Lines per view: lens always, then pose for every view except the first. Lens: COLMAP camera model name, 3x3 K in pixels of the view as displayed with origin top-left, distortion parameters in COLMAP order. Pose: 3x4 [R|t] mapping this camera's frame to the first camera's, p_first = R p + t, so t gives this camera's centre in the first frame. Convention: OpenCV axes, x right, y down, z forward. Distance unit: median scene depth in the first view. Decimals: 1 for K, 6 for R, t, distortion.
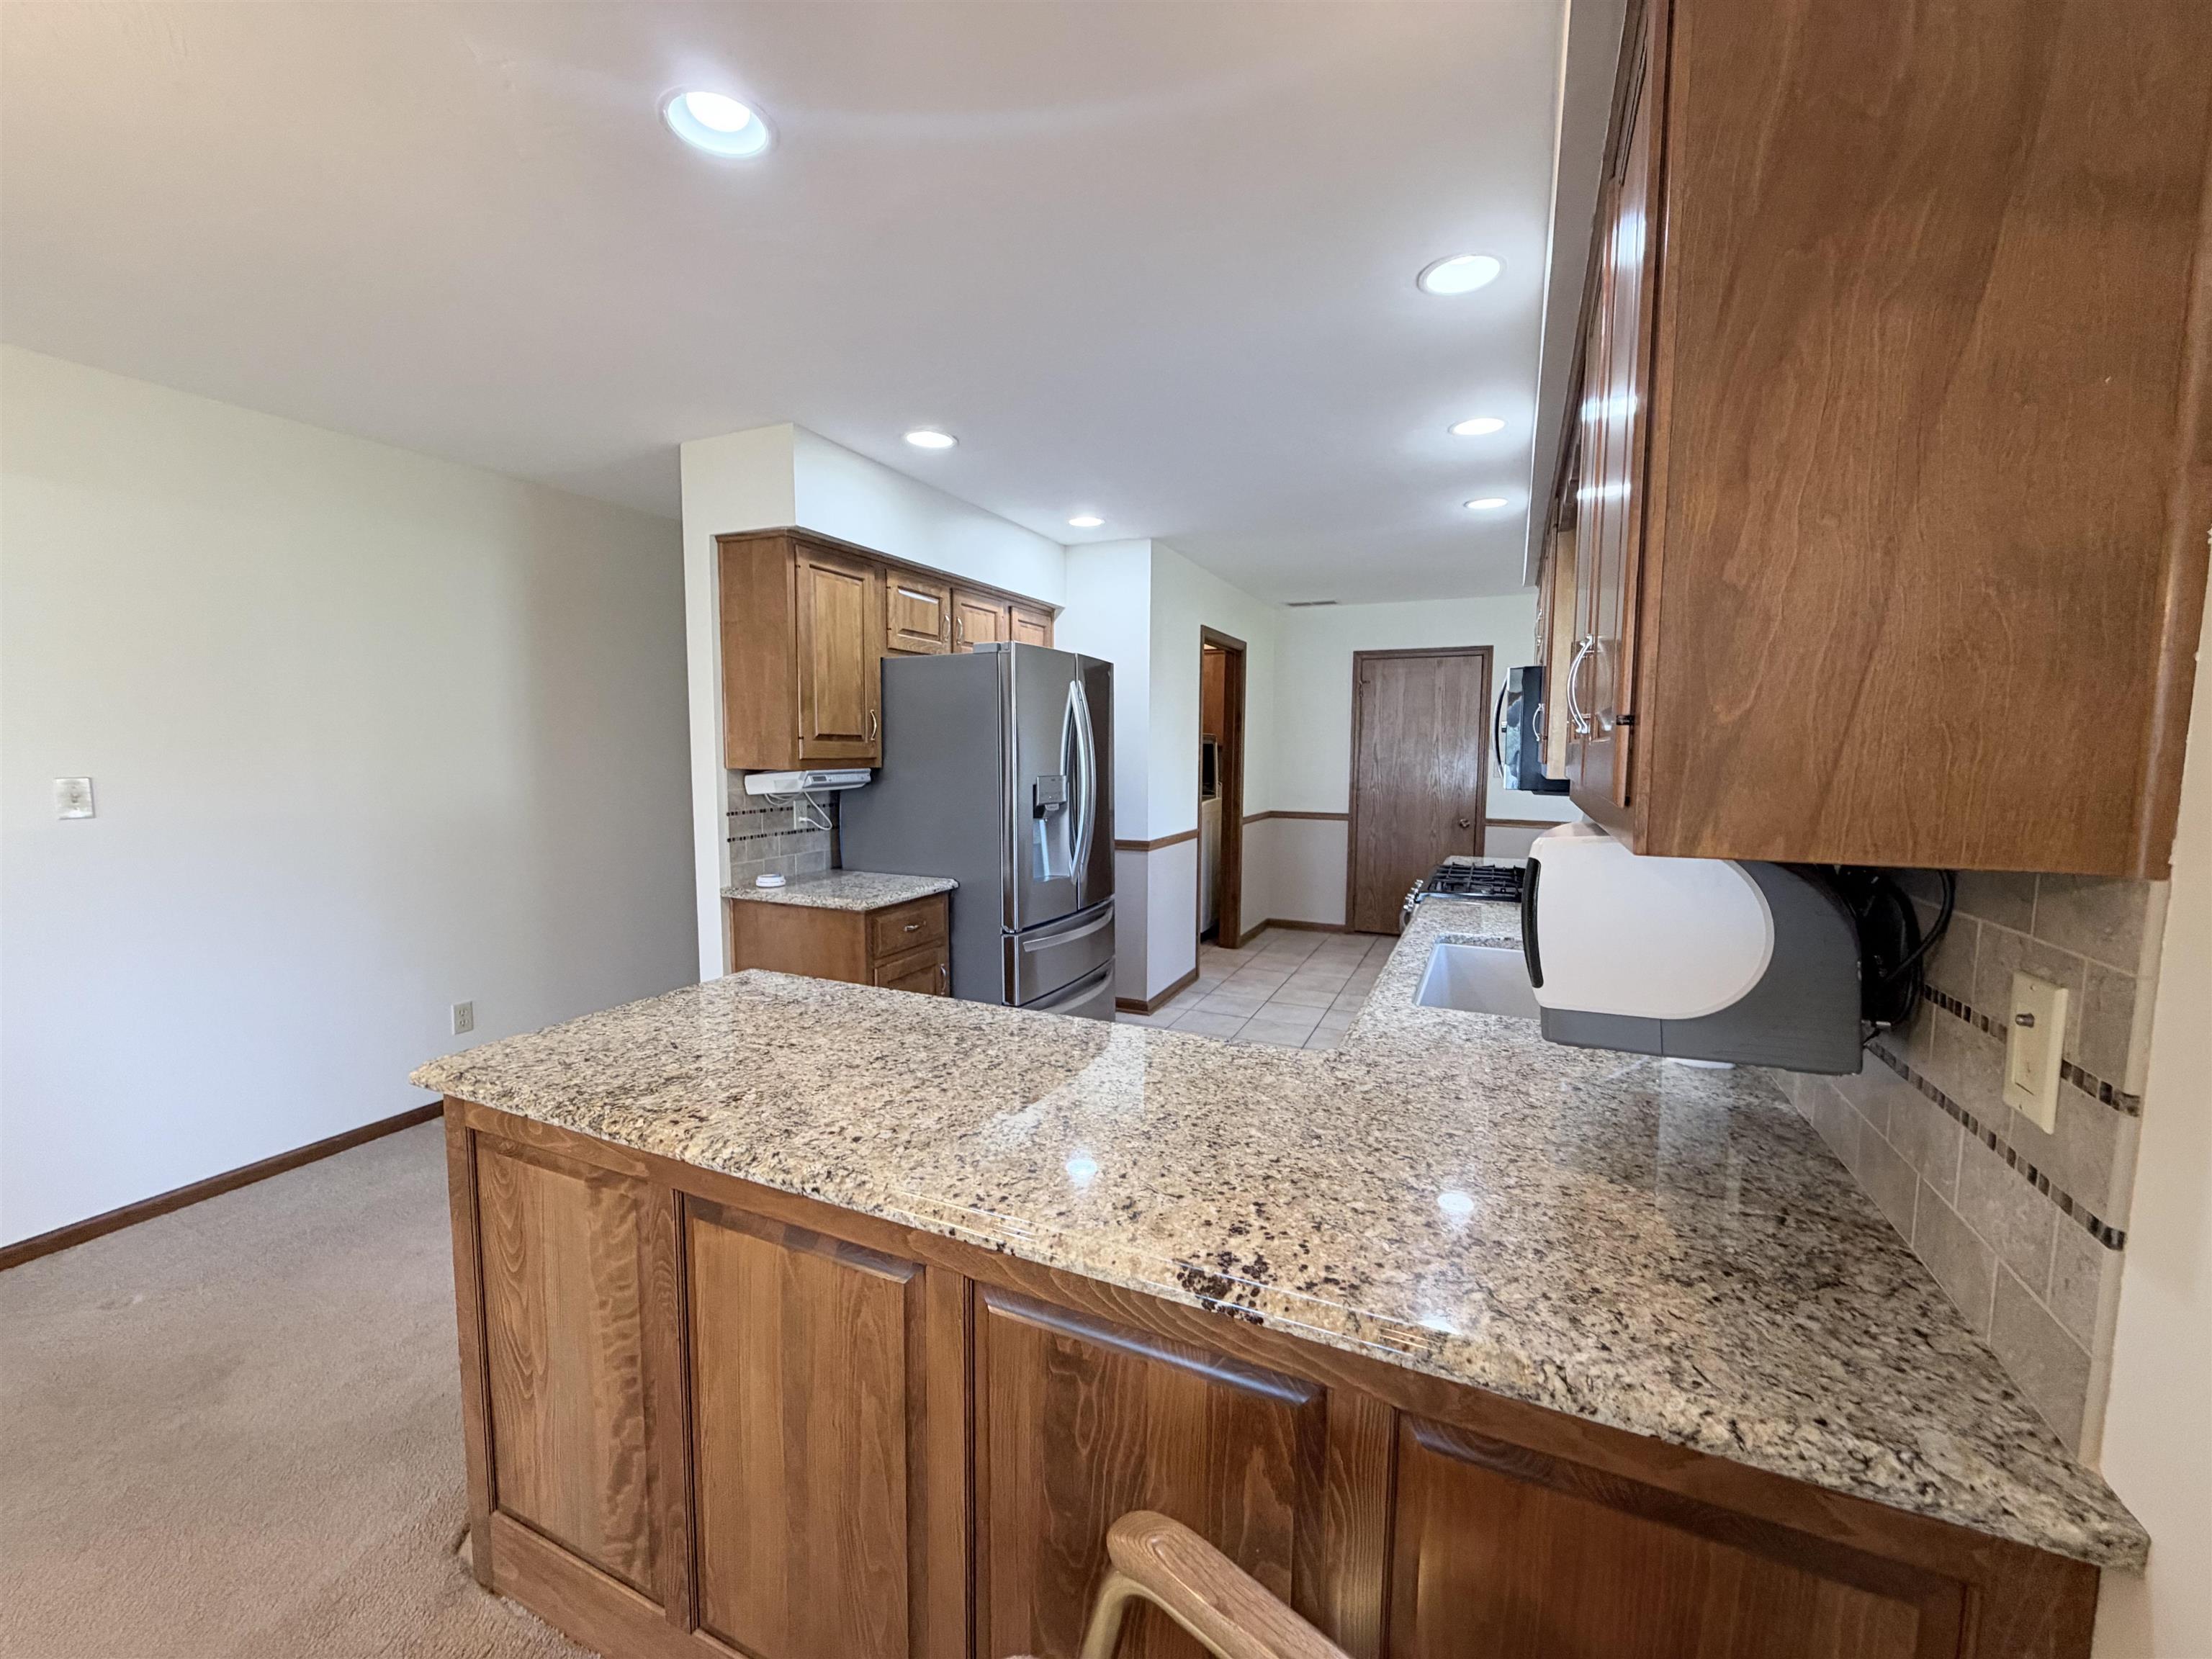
lens RADIAL K [[888.1, 0, 1087.2], [0, 888.1, 826.7], [0, 0, 1]] dist [0.014300, -0.006743]
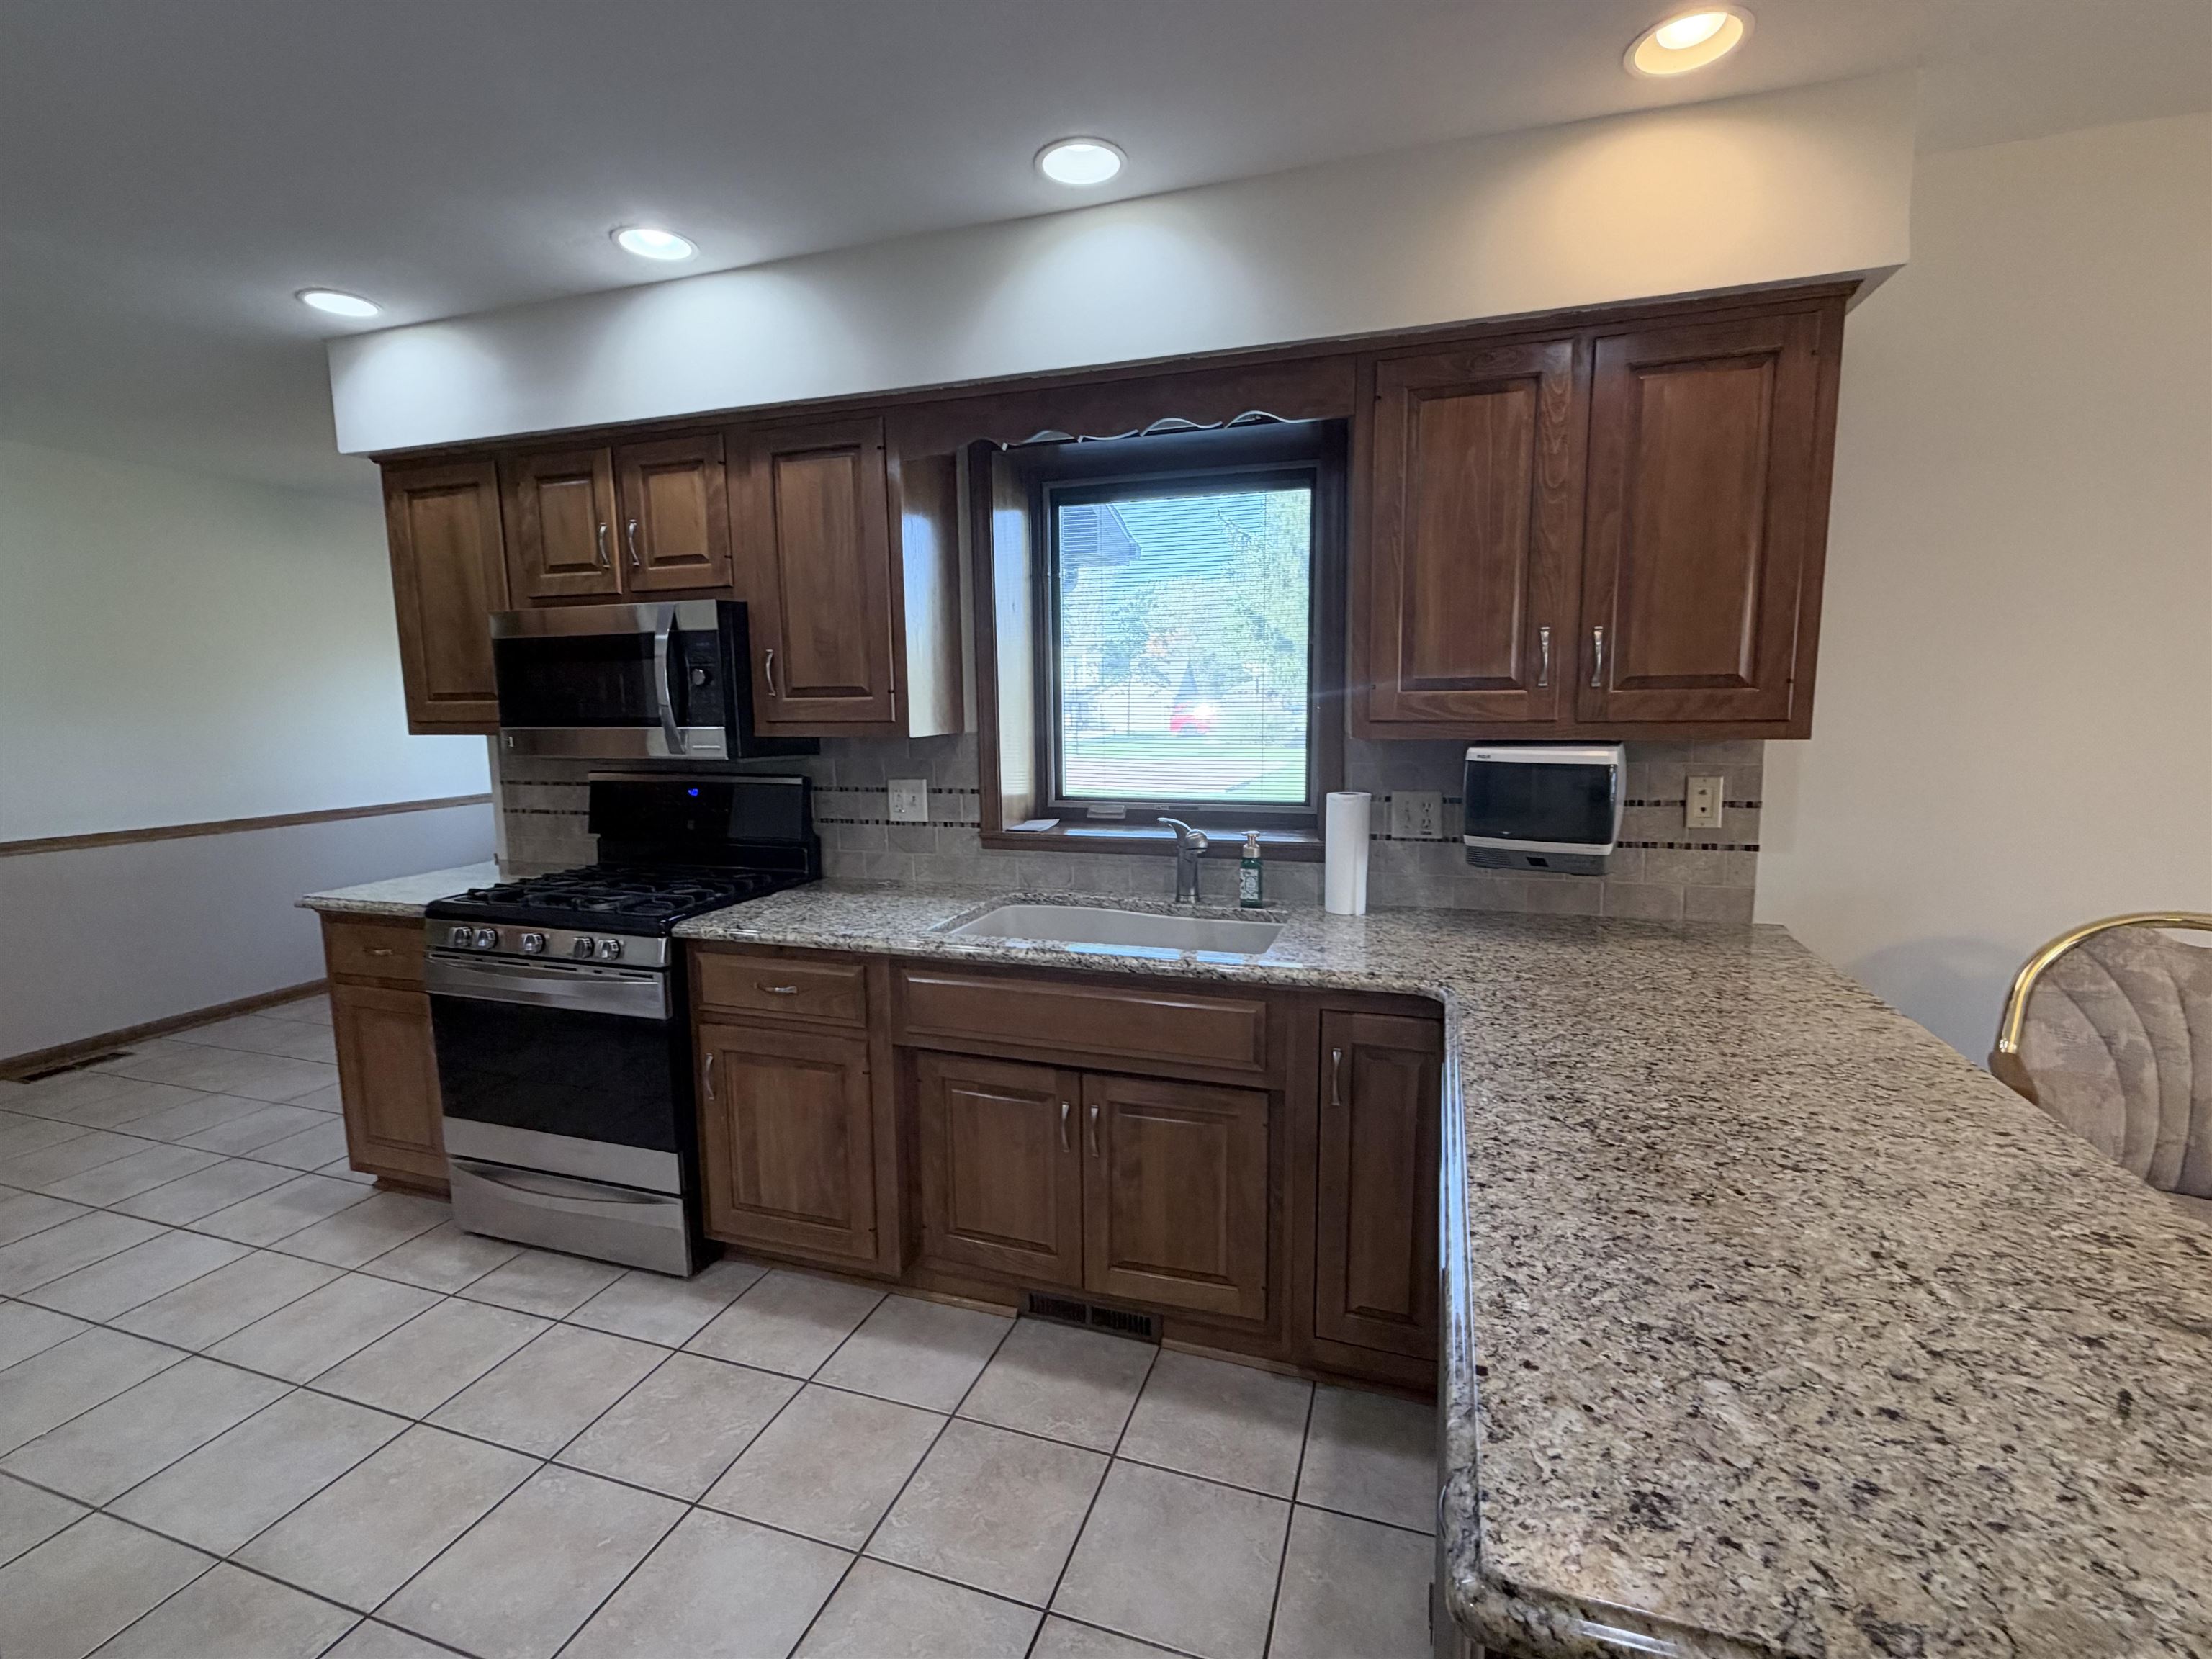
lens RADIAL K [[994.2, 0, 1106.0], [0, 994.2, 829.5], [0, 0, 1]] dist [-0.002910, -0.000289]
pose [[-0.123418, -0.132188, 0.983511, -0.926634], [0.100778, 0.984295, 0.144939, -0.160730], [-0.987224, 0.117004, -0.108158, 1.668927]]
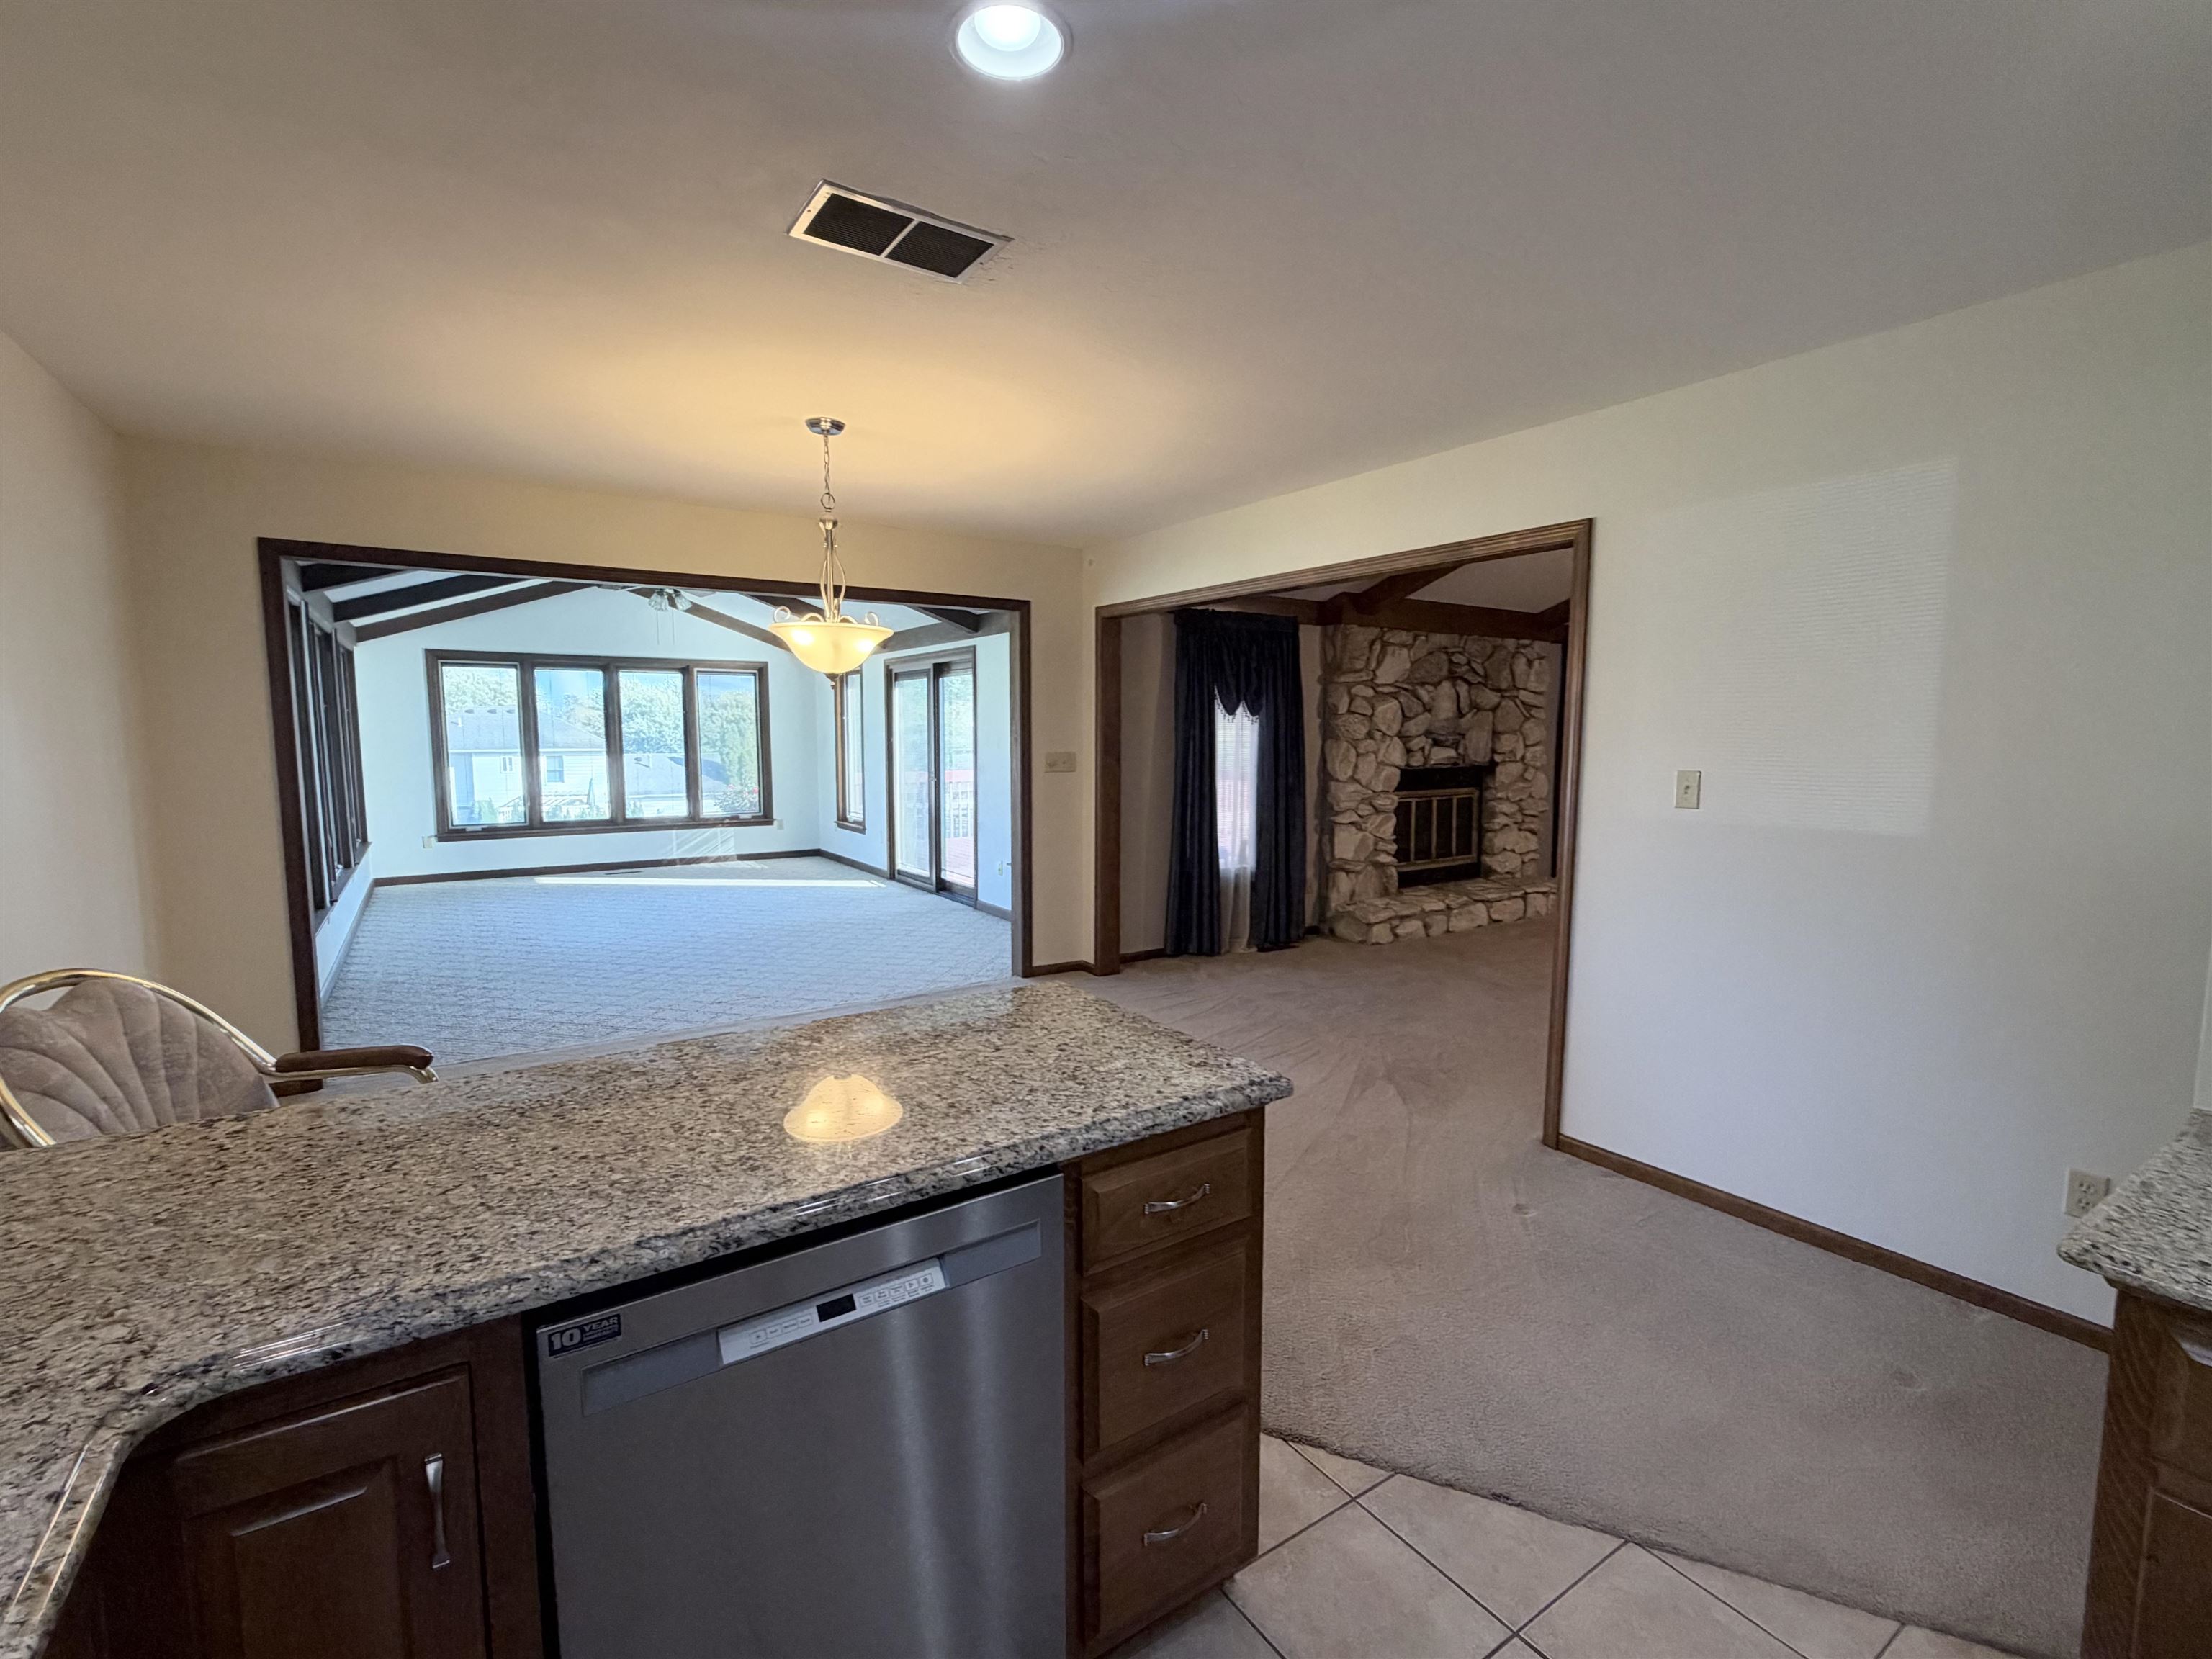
lens RADIAL K [[991.0, 0, 1102.4], [0, 991.0, 827.2], [0, 0, 1]] dist [0.002701, 0.000057]
pose [[-0.510765, 0.080797, -0.855915, 0.489756], [-0.081000, 0.986623, 0.141472, -0.183981], [0.855896, 0.141588, -0.497388, 1.846143]]
